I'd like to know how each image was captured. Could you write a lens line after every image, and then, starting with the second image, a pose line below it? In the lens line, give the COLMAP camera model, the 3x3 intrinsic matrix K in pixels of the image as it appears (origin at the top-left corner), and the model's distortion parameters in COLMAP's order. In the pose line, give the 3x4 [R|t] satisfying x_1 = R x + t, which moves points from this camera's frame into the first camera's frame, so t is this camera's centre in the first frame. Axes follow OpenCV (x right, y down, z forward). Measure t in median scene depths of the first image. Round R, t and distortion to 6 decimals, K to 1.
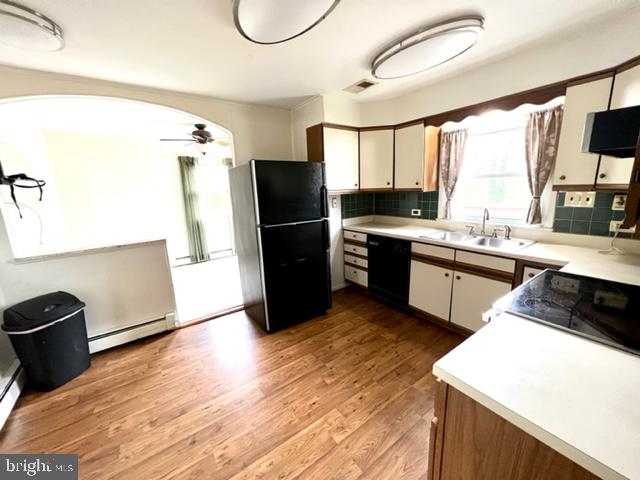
lens RADIAL K [[257.7, 0, 320.0], [0, 257.7, 240.0], [0, 0, 1]] dist [0.000365, 0.000067]
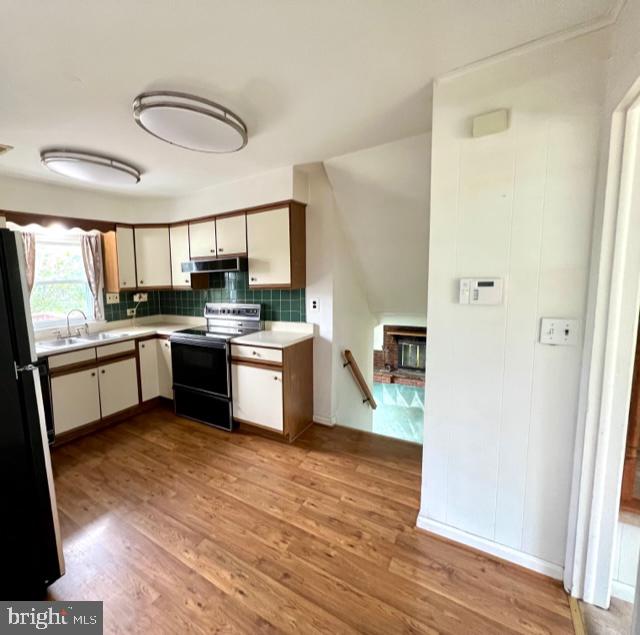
lens RADIAL K [[338.7, 0, 217.0], [0, 338.7, 316.6], [0, 0, 1]] dist [0.000459, -0.000025]
pose [[-0.256618, -0.063806, 0.964405, -0.879914], [0.250015, 0.959474, 0.130006, -0.131018], [-0.933617, 0.274478, -0.230266, 0.755737]]
